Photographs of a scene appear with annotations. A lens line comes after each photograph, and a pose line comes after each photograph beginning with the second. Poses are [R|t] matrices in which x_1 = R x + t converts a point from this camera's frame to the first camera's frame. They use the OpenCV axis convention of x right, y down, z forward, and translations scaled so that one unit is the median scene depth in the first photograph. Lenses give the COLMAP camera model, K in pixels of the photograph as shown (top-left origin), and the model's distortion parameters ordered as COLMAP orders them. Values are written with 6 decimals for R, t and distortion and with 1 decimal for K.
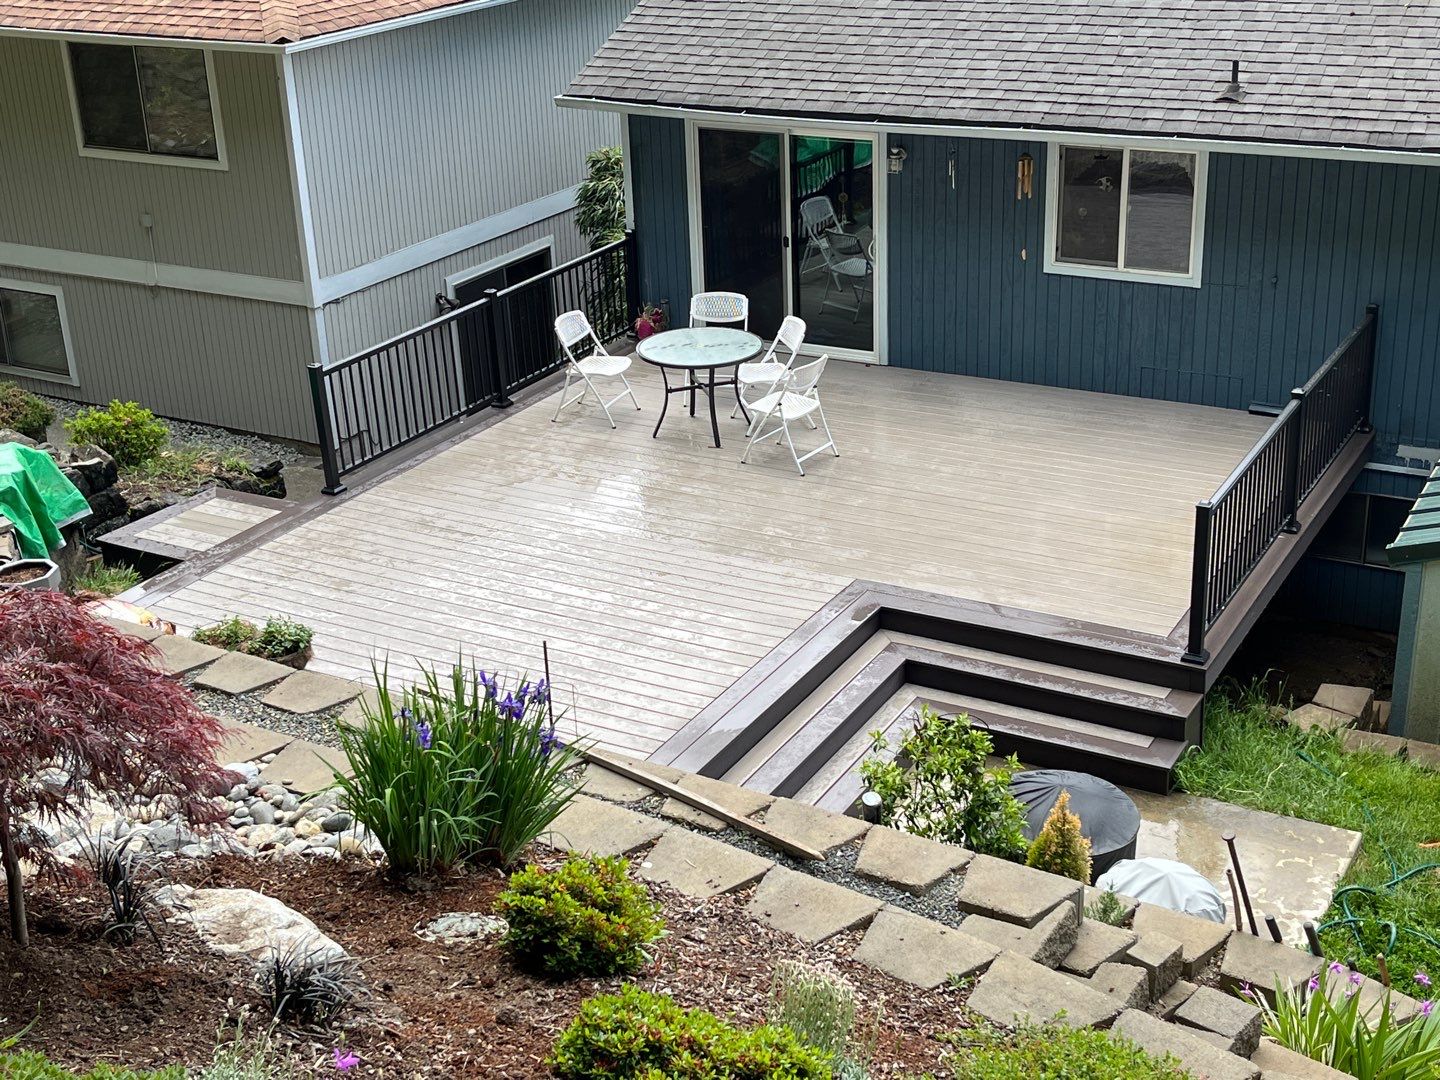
lens RADIAL K [[1942.8, 0, 722.8], [0, 1942.8, 537.7], [0, 0, 1]] dist [0.132475, -0.414834]
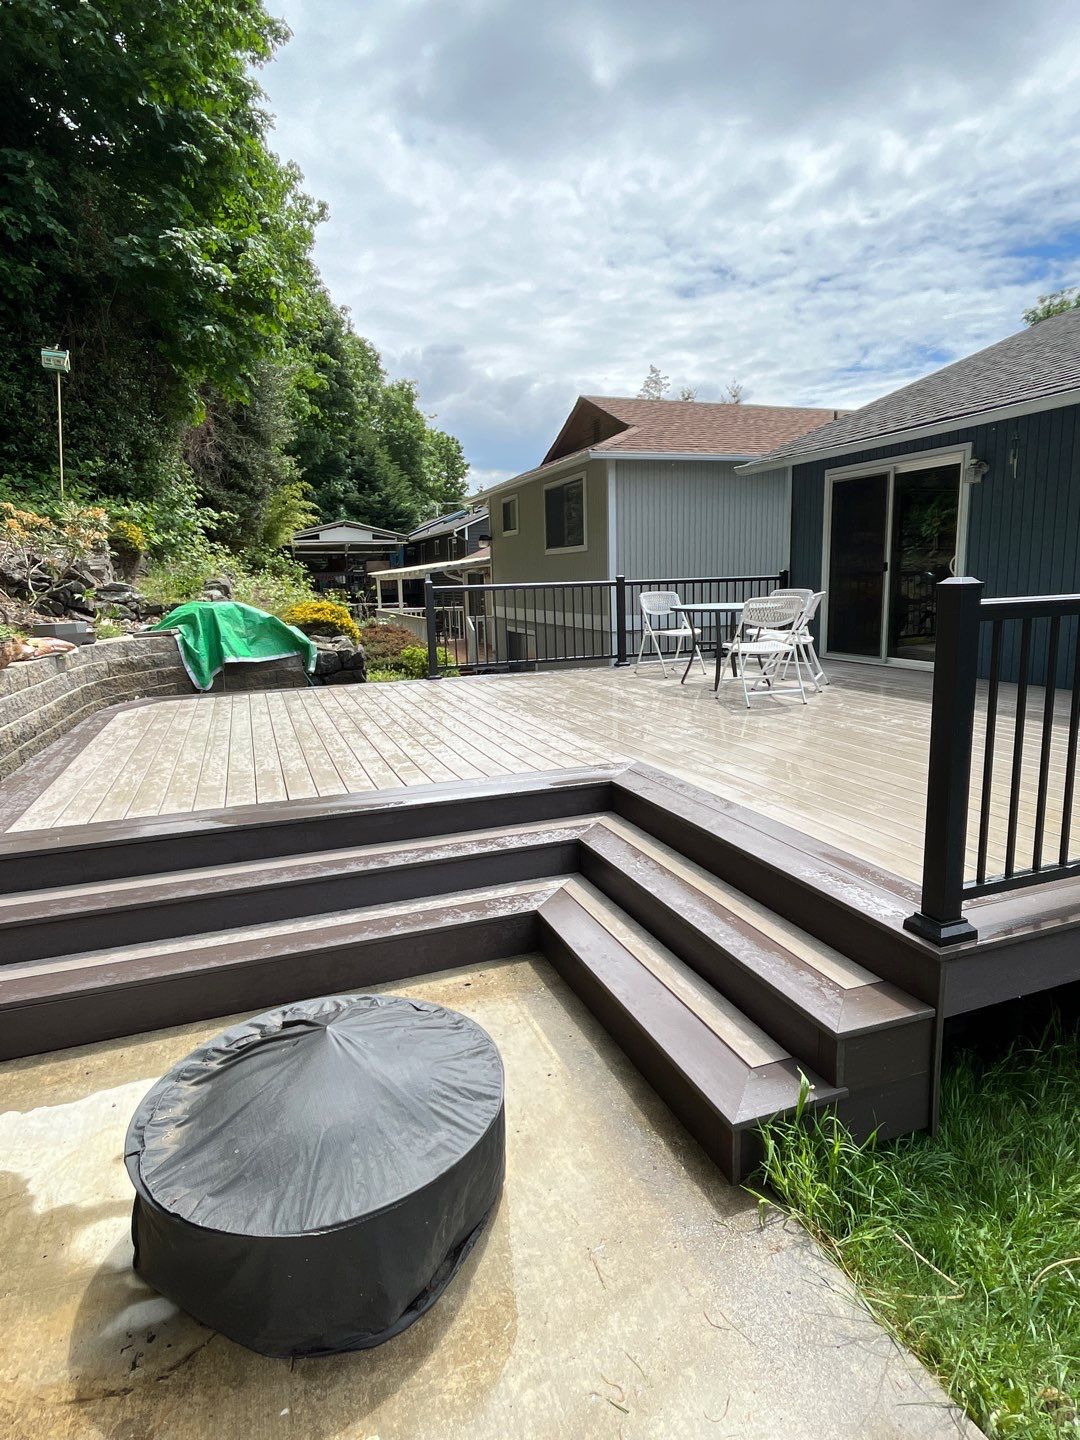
lens RADIAL K [[806.9, 0, 537.1], [0, 806.9, 722.6], [0, 0, 1]] dist [0.000669, -0.001022]
pose [[0.757614, 0.132604, -0.639091, 0.215431], [-0.252650, 0.962395, -0.099819, 0.042723], [0.601822, 0.237091, 0.762626, 0.583206]]
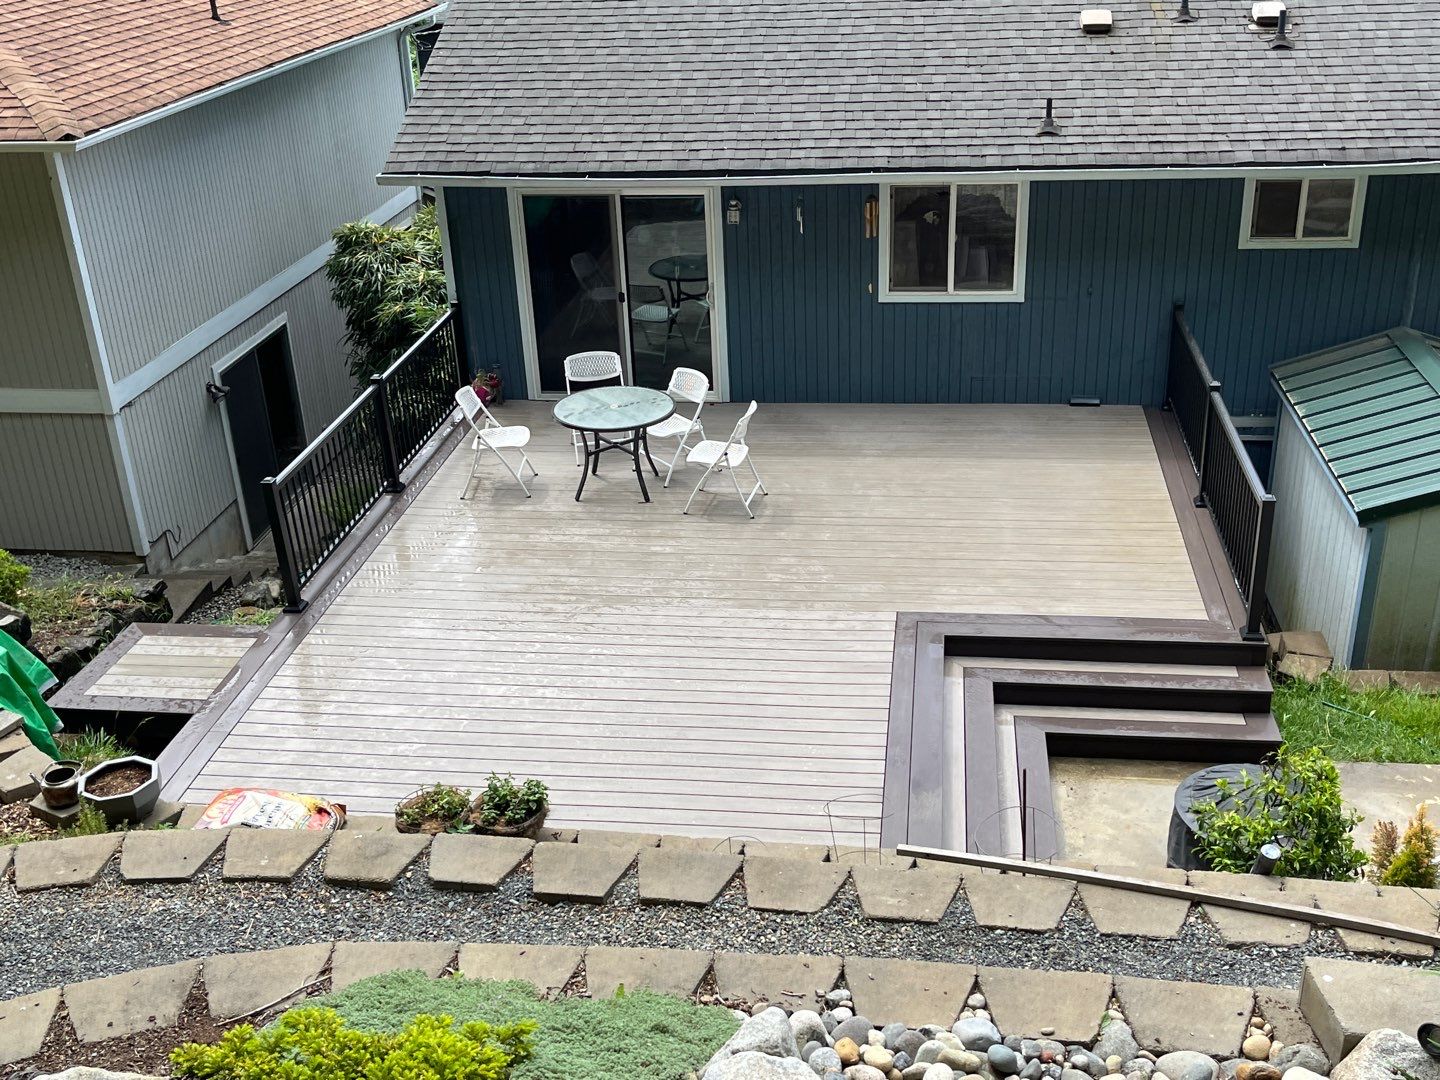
lens RADIAL K [[1556.6, 0, 747.3], [0, 1556.6, 568.8], [0, 0, 1]] dist [0.069862, -0.129387]
pose [[0.925009, -0.160228, 0.344509, -0.242175], [0.147109, 0.987043, 0.064075, -0.056083], [-0.350312, -0.008590, 0.936594, 0.202421]]
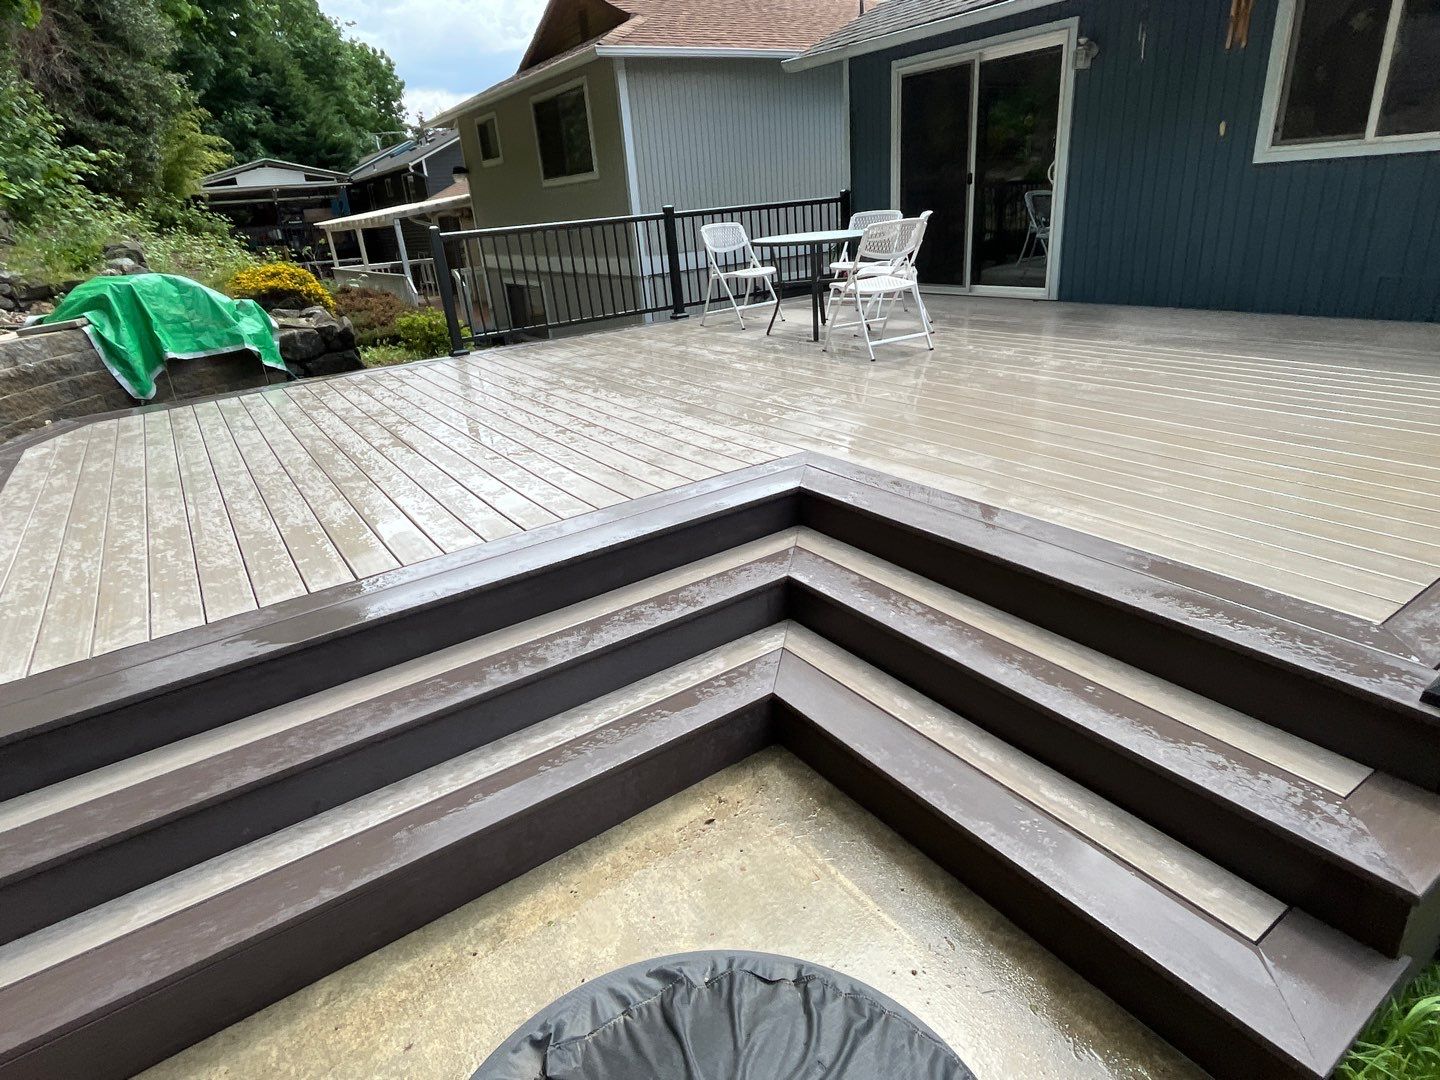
lens RADIAL K [[809.4, 0, 713.2], [0, 809.4, 544.7], [0, 0, 1]] dist [-0.006126, 0.001119]
pose [[0.891831, 0.147369, -0.427690, 0.135161], [-0.132407, 0.989081, 0.064709, 0.032510], [0.432557, -0.001081, 0.901606, 0.614818]]
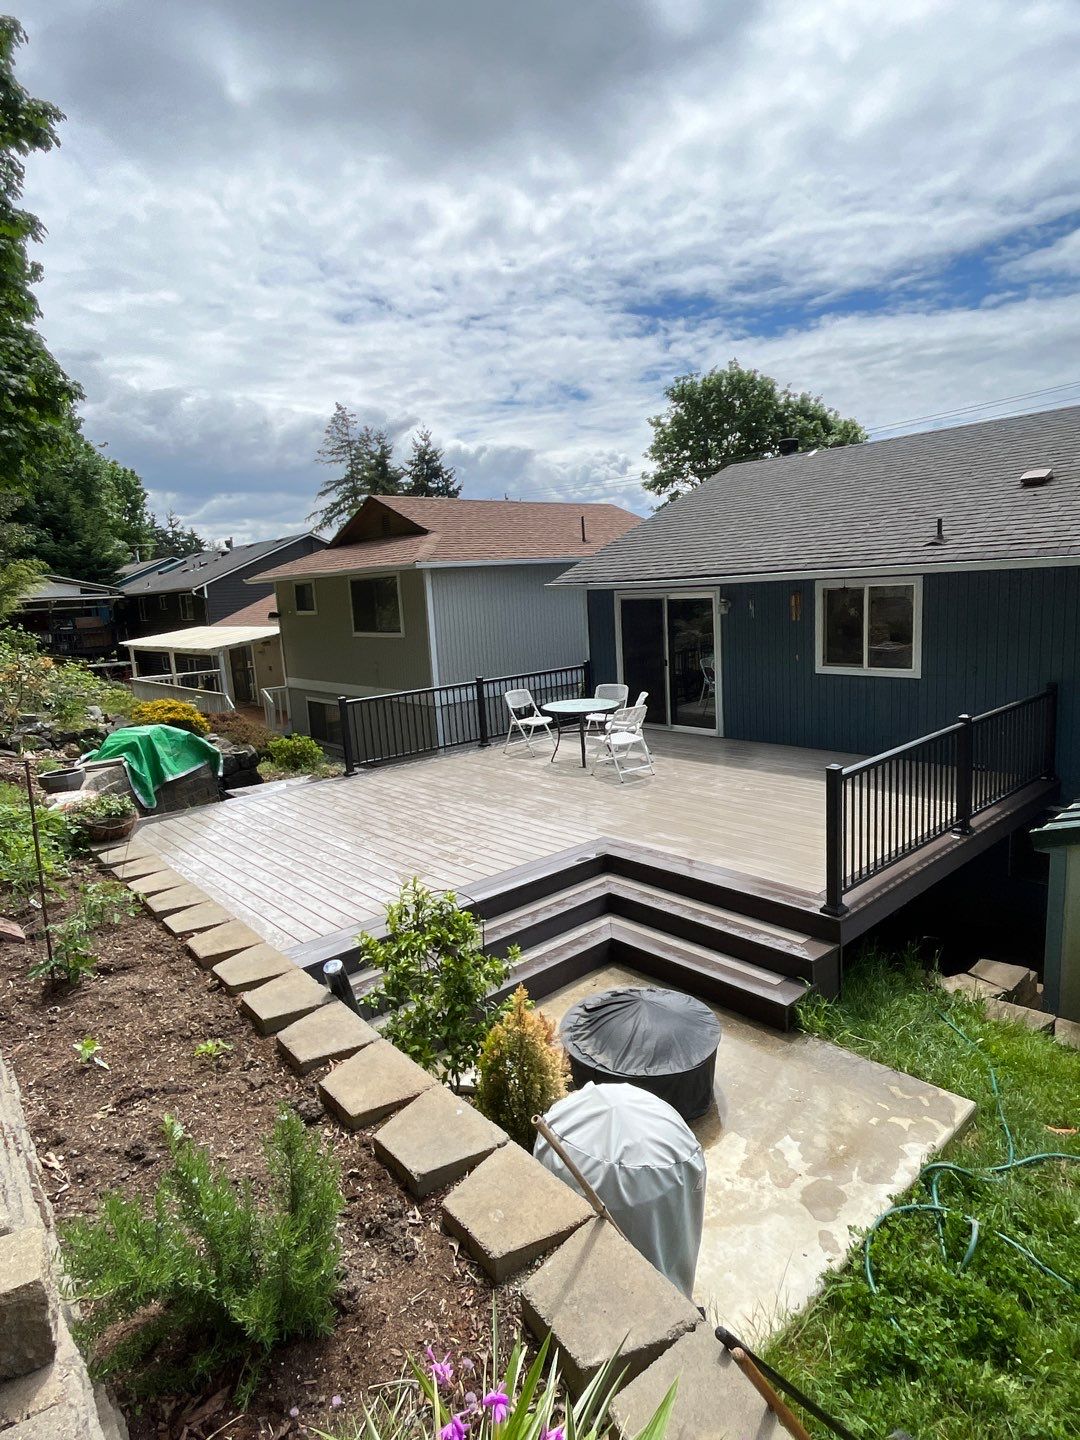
lens RADIAL K [[809.4, 0, 536.3], [0, 809.4, 716.5], [0, 0, 1]] dist [-0.005499, -0.001115]
pose [[0.945327, 0.036095, -0.324119, 0.169950], [-0.105627, 0.974171, -0.199584, 0.047688], [0.308544, 0.222908, 0.924723, 0.369418]]
